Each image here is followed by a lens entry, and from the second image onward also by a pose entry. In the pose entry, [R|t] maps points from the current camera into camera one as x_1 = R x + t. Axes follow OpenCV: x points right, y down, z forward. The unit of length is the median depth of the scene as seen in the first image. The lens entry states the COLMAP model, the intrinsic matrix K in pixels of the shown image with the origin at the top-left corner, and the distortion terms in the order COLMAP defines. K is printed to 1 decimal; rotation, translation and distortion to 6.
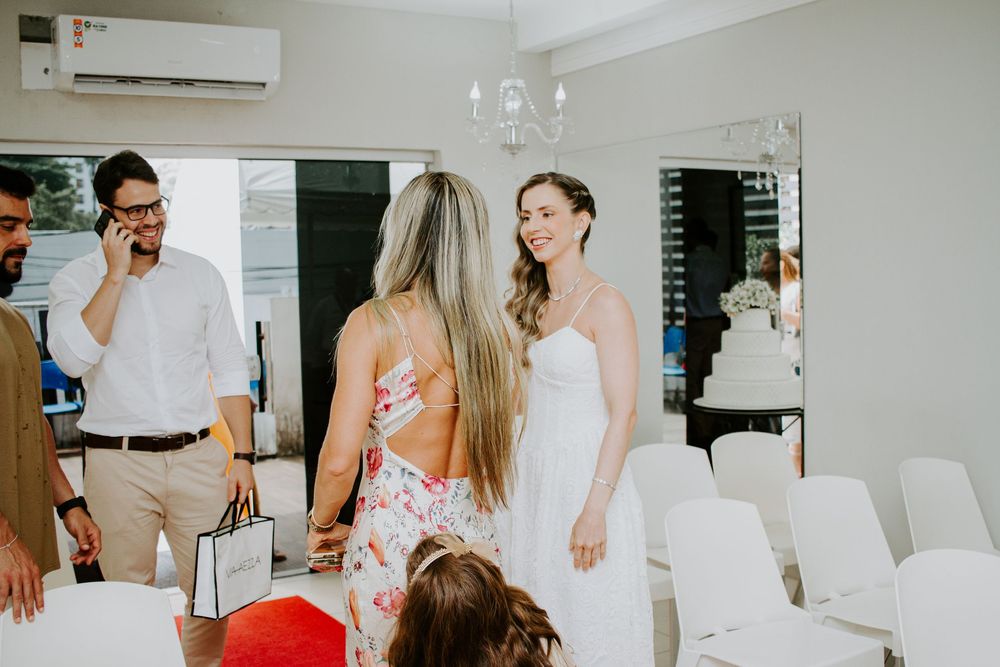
lens RADIAL K [[1094.1, 0, 500.0], [0, 1094.1, 333.5], [0, 0, 1]] dist [-0.058282, -0.009592]
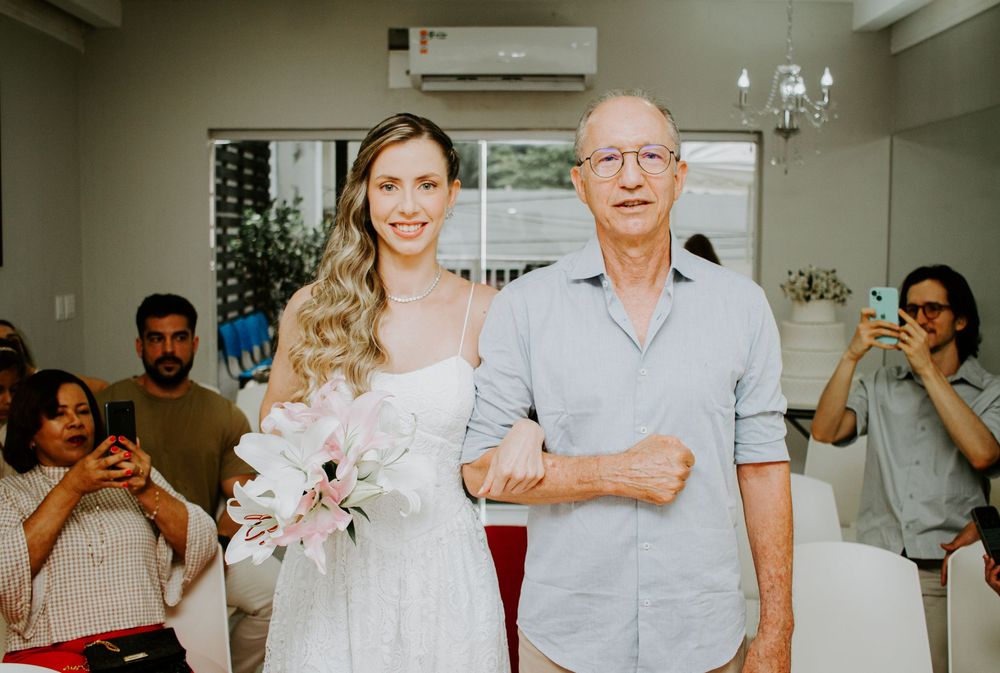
lens RADIAL K [[1079.6, 0, 500.0], [0, 1079.6, 336.5], [0, 0, 1]] dist [-0.064178, 0.017533]
pose [[0.867334, 0.078271, -0.491534, 0.300255], [-0.059655, 0.996786, 0.053461, -0.014426], [0.494139, -0.017046, 0.869216, -0.023747]]
